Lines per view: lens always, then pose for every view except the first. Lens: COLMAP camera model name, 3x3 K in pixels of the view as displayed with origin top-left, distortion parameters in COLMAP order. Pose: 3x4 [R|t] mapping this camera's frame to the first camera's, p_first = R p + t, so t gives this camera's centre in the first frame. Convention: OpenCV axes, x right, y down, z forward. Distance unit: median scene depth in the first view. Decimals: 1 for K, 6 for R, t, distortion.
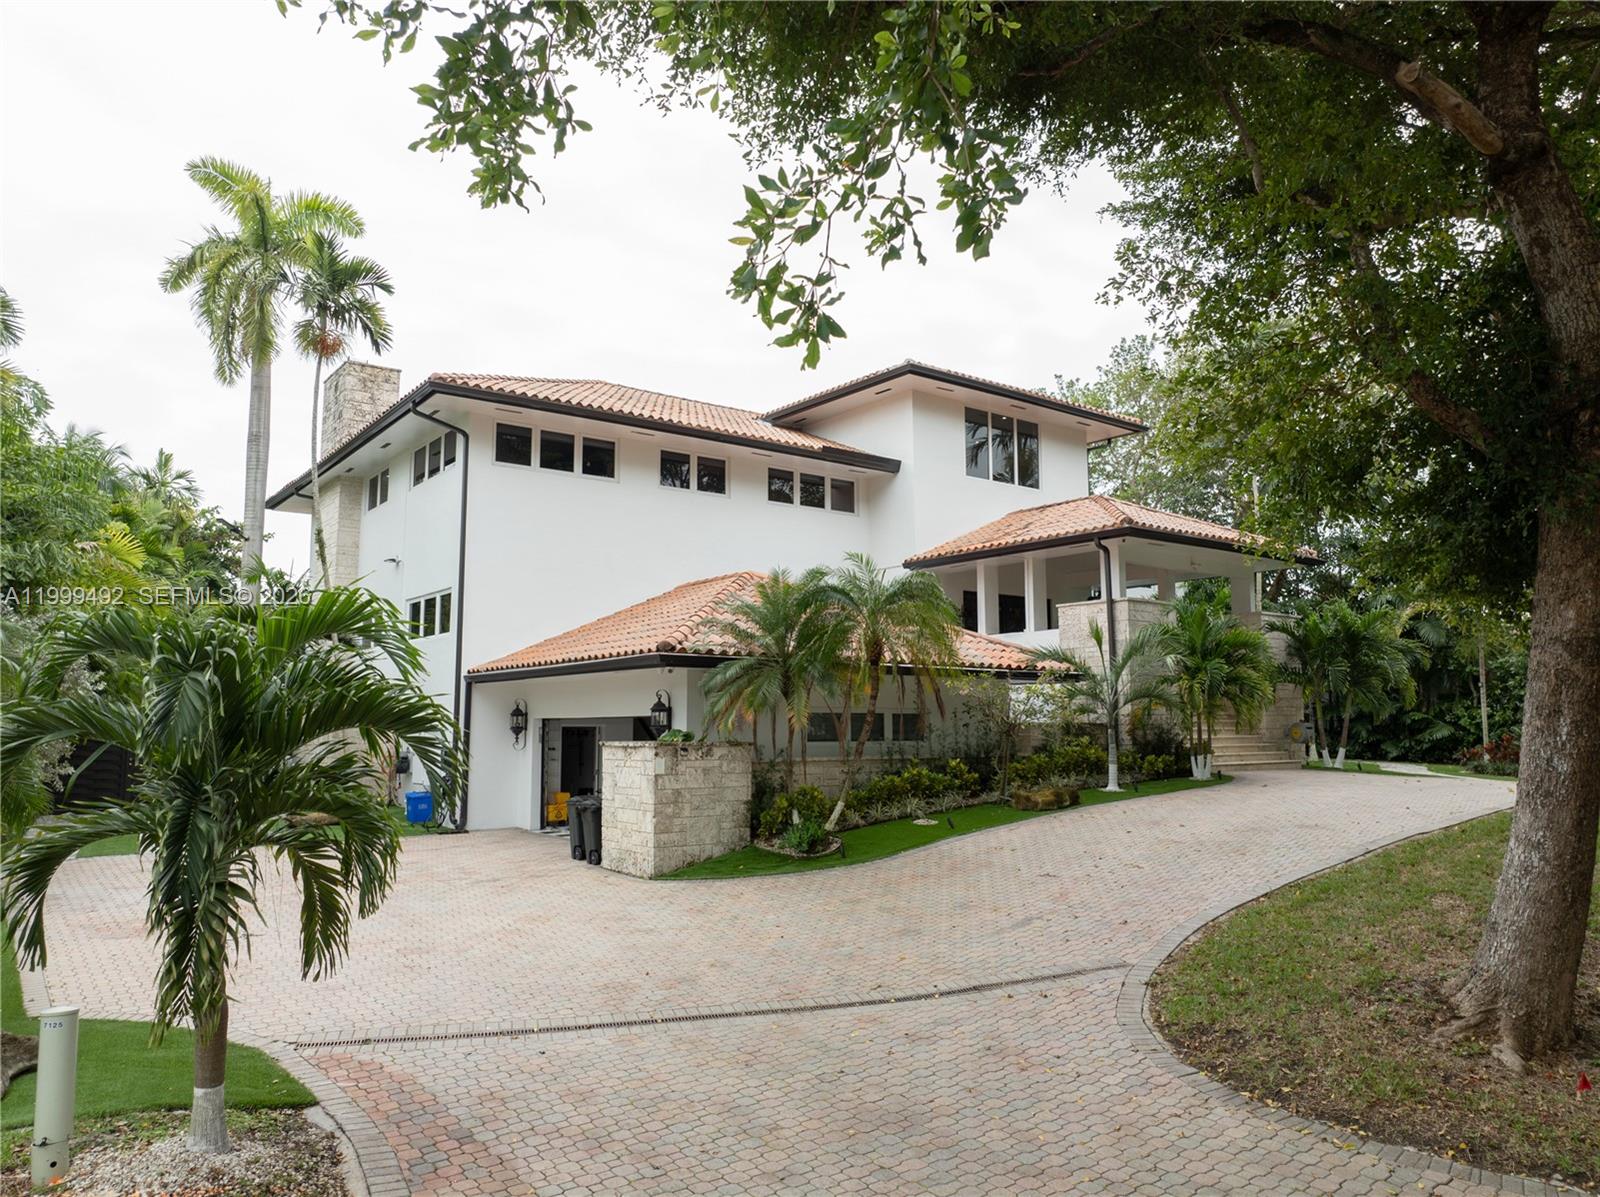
lens RADIAL K [[1129.0, 0, 800.0], [0, 1129.0, 598.5], [0, 0, 1]] dist [-0.033630, 0.000574]
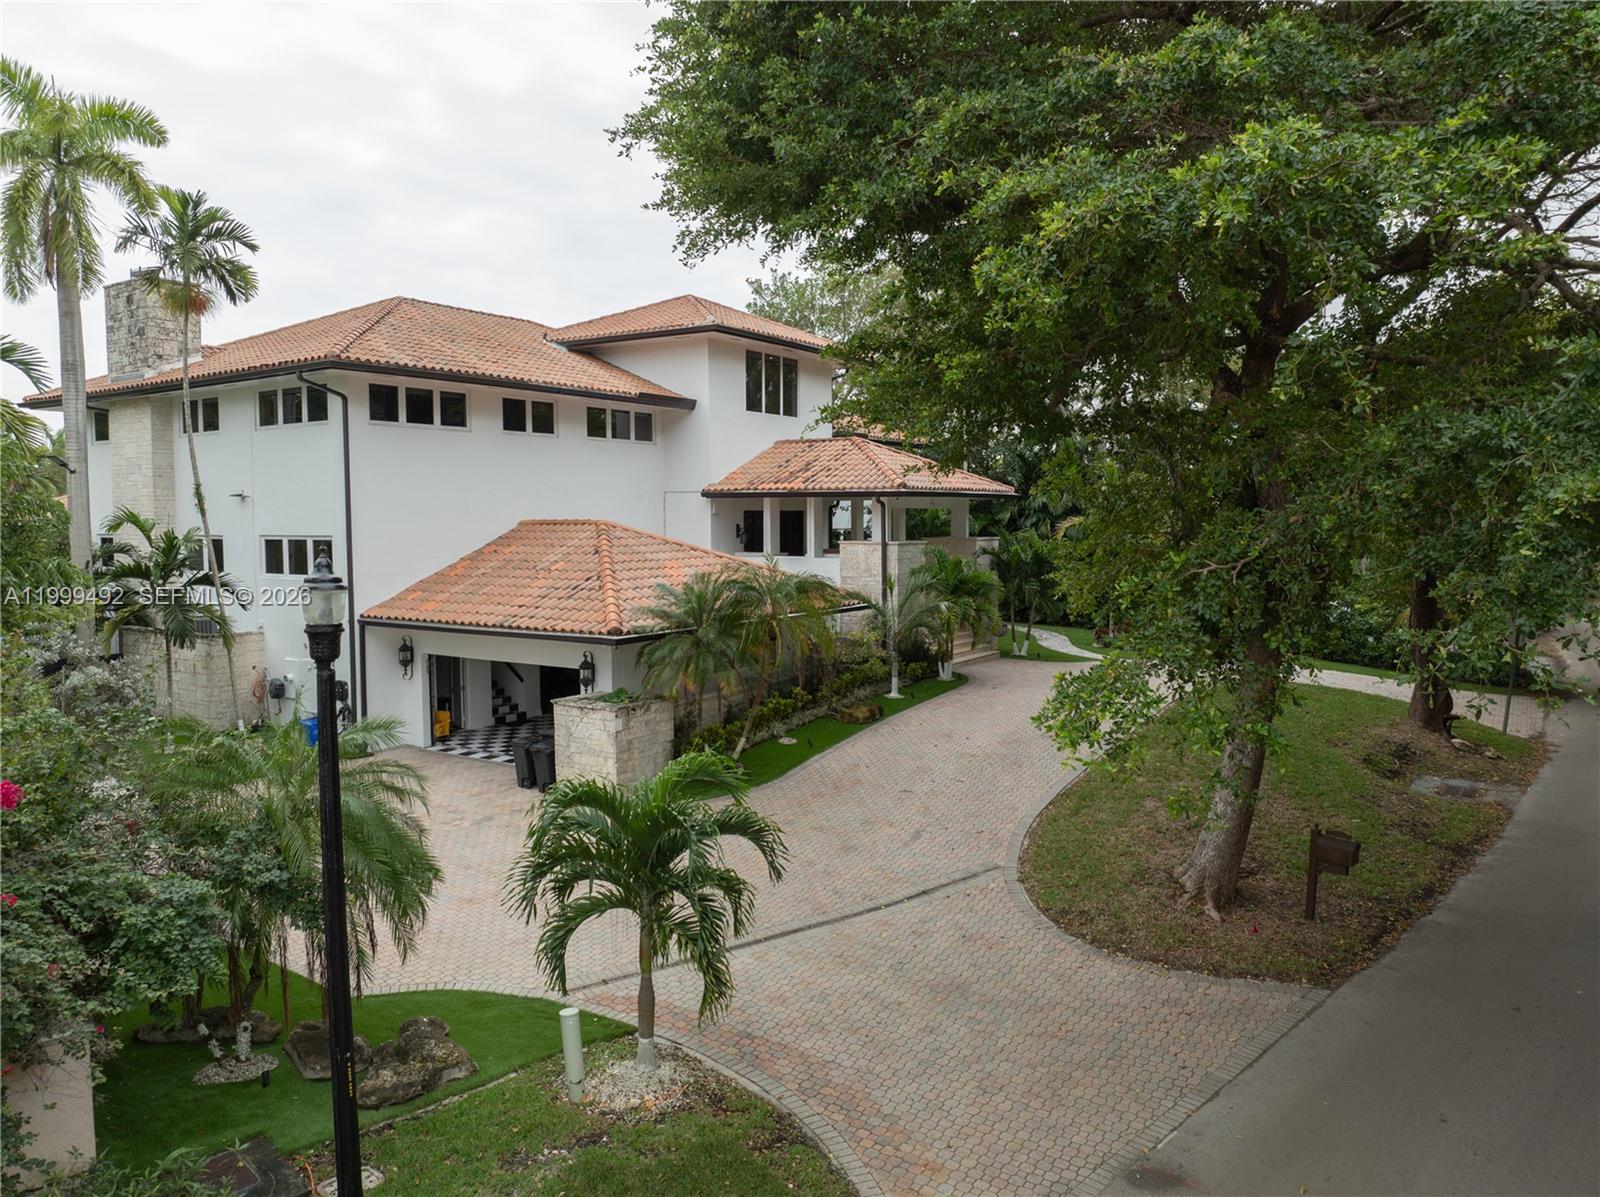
lens RADIAL K [[1129.0, 0, 800.0], [0, 1129.0, 598.5], [0, 0, 1]] dist [-0.033630, 0.000574]
pose [[0.942043, -0.026733, 0.334425, -0.253095], [-0.036502, 0.982735, 0.181381, -0.169154], [-0.333501, -0.183076, 0.924803, -0.179143]]
